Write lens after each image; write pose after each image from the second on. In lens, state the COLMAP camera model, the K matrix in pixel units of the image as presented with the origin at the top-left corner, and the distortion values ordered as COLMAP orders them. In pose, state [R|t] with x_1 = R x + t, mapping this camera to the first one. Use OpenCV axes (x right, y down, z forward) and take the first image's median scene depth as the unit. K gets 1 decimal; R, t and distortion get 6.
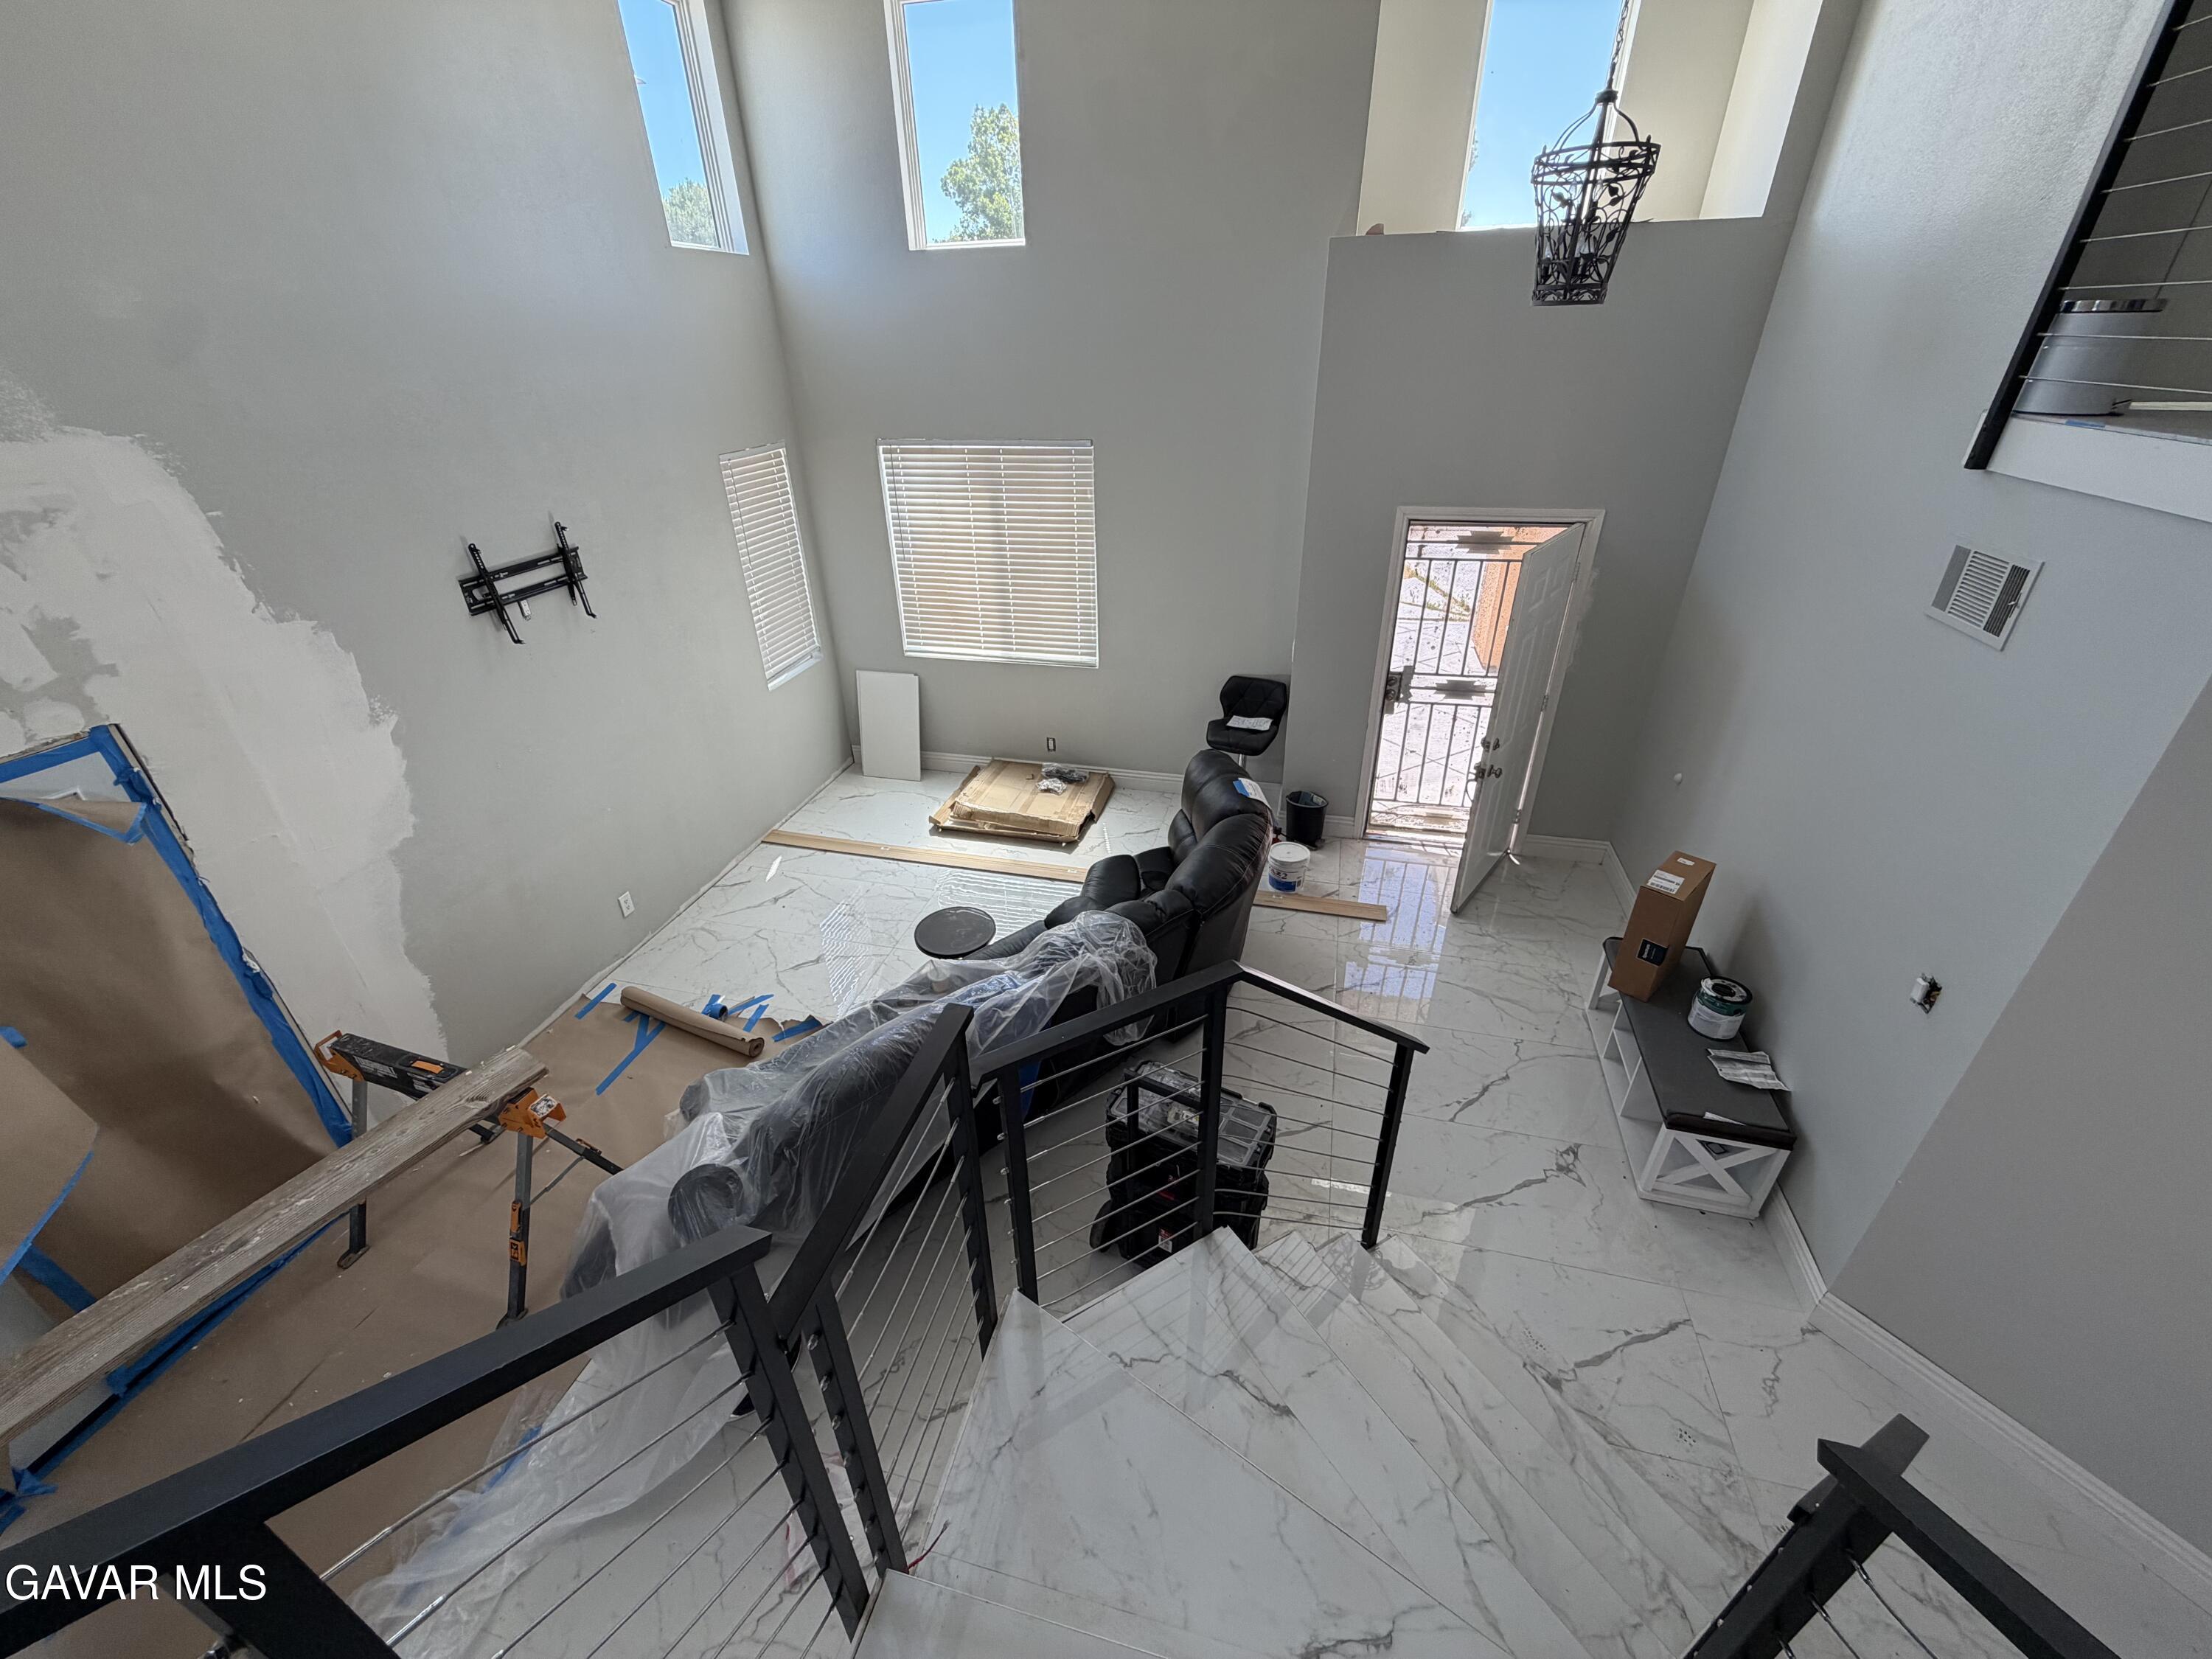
lens RADIAL K [[882.4, 0, 1097.5], [0, 882.4, 827.1], [0, 0, 1]] dist [-0.000145, -0.000300]
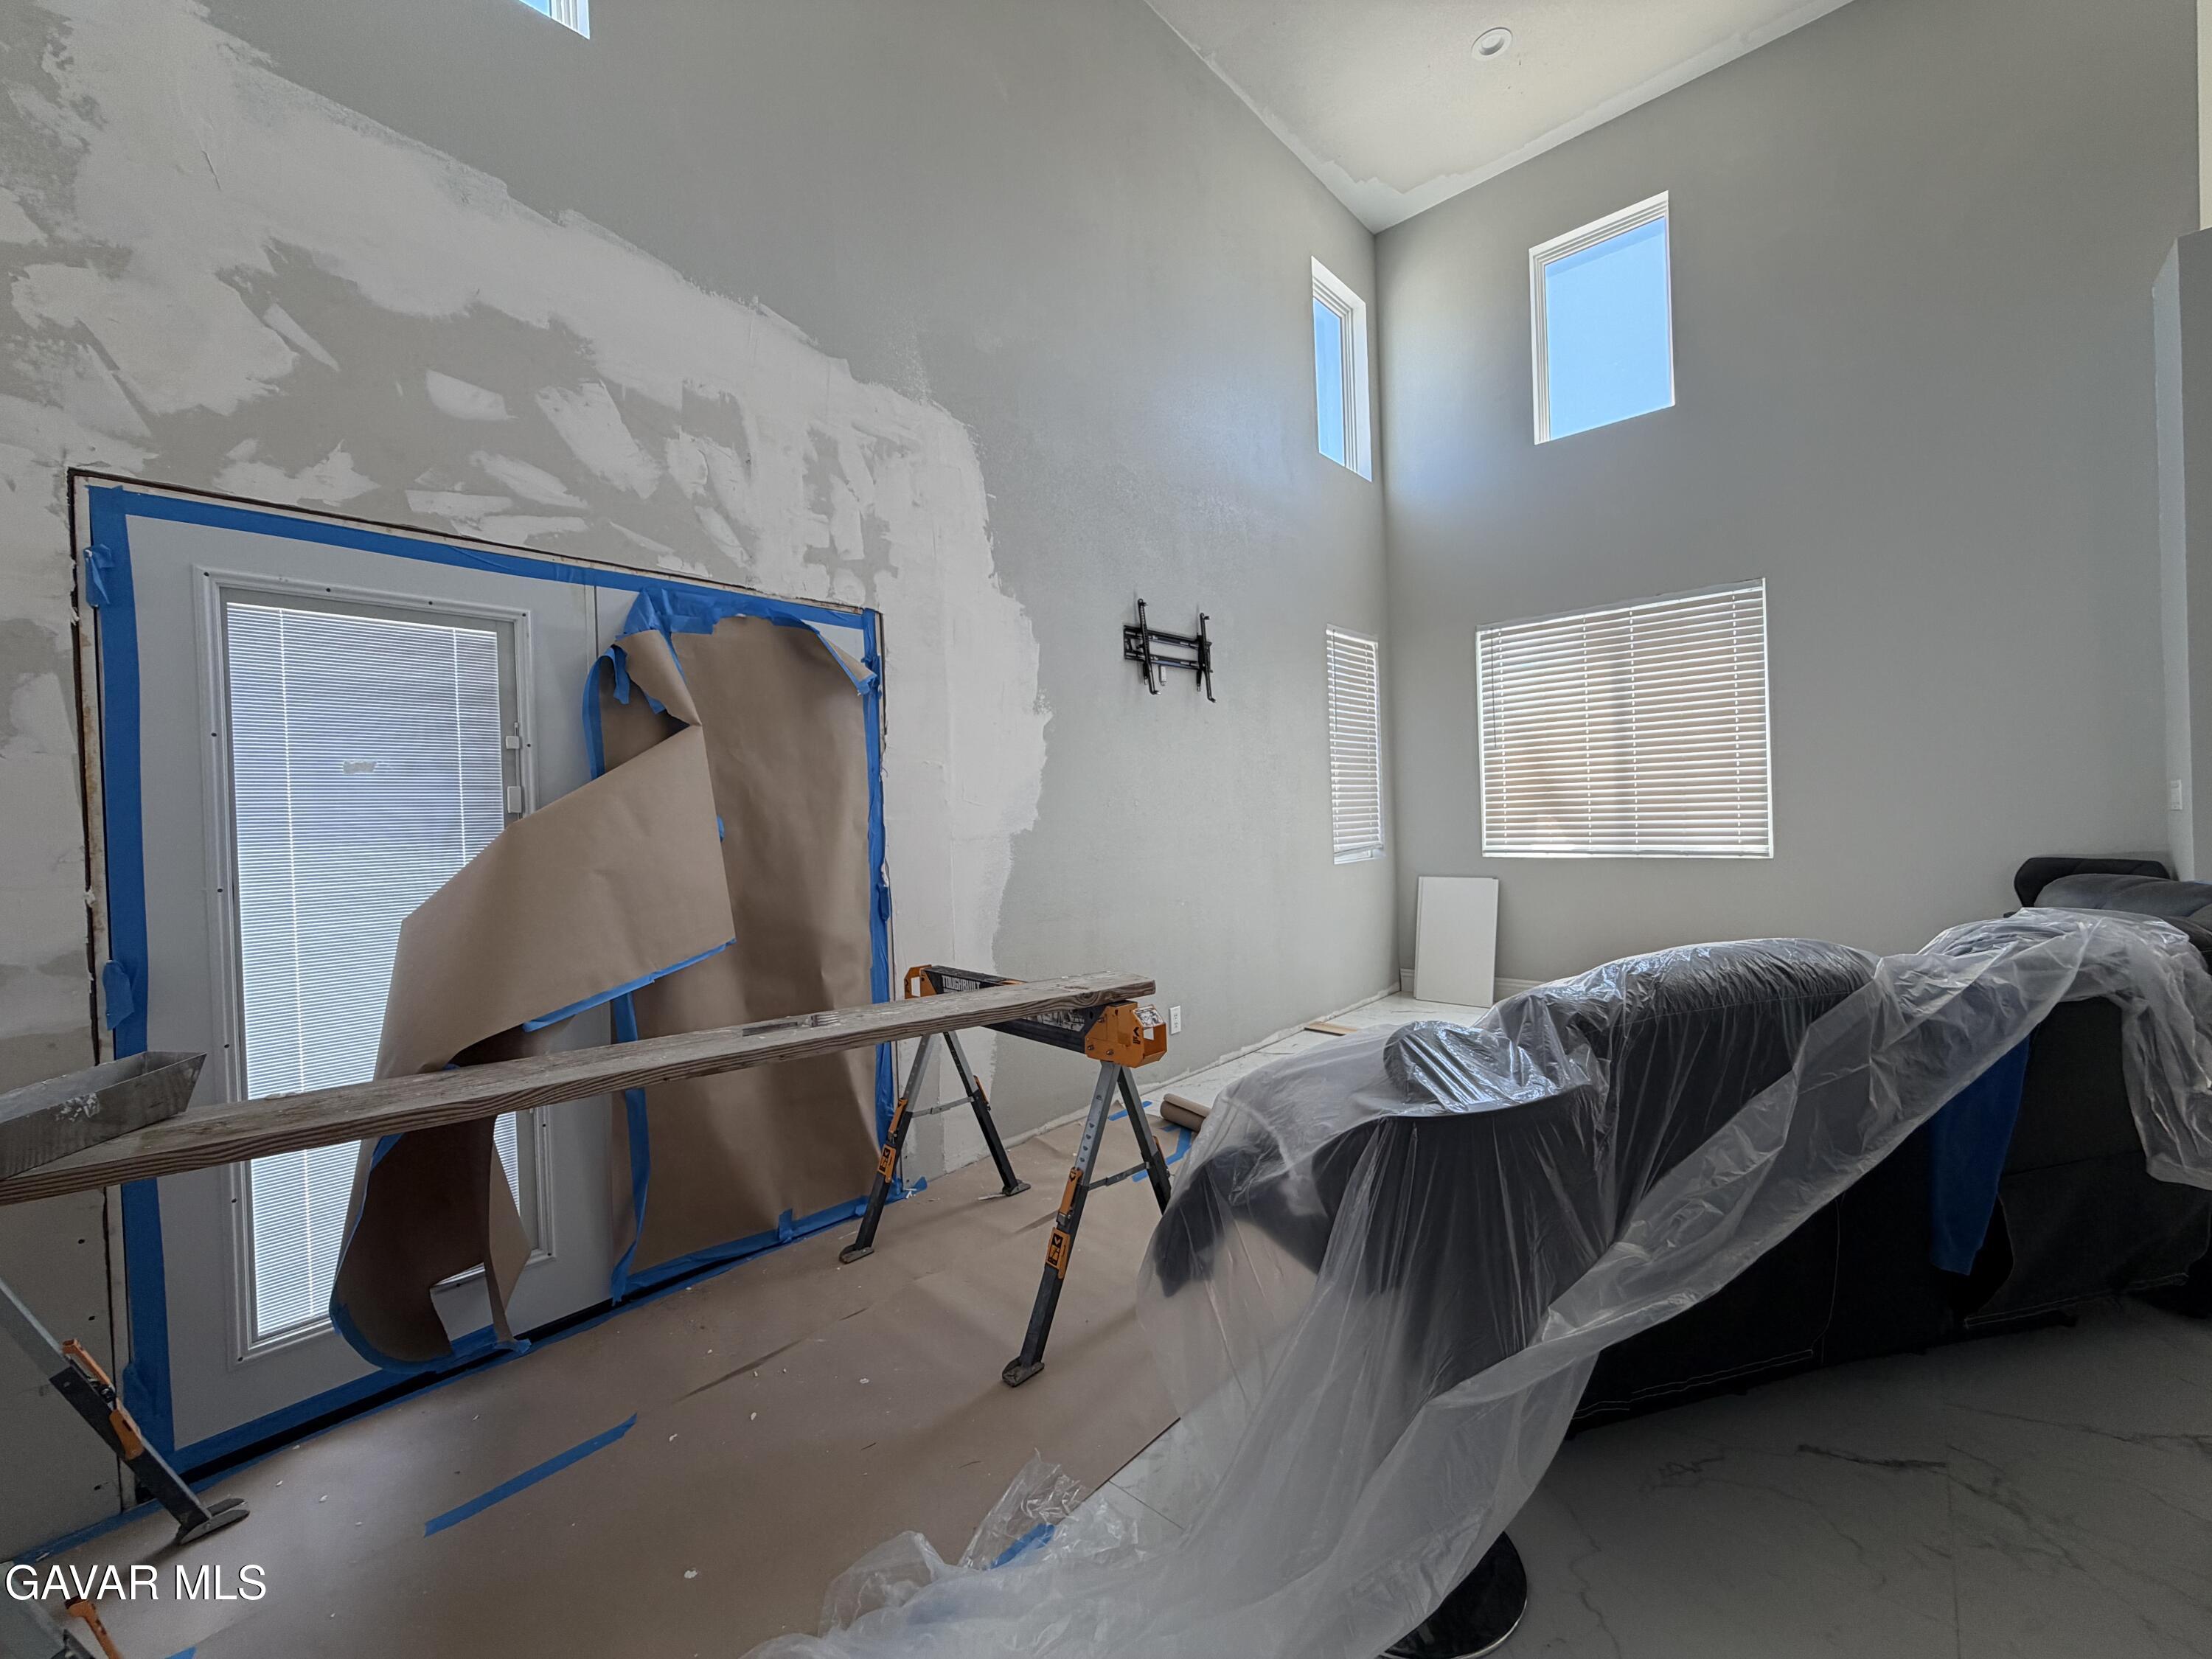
lens RADIAL K [[882.2, 0, 1093.6], [0, 882.2, 824.8], [0, 0, 1]] dist [-0.000401, -0.000388]
pose [[0.879847, -0.006087, -0.475218, -0.245908], [-0.216398, 0.885120, -0.411989, 0.371695], [0.423133, 0.465324, 0.777453, 0.262314]]
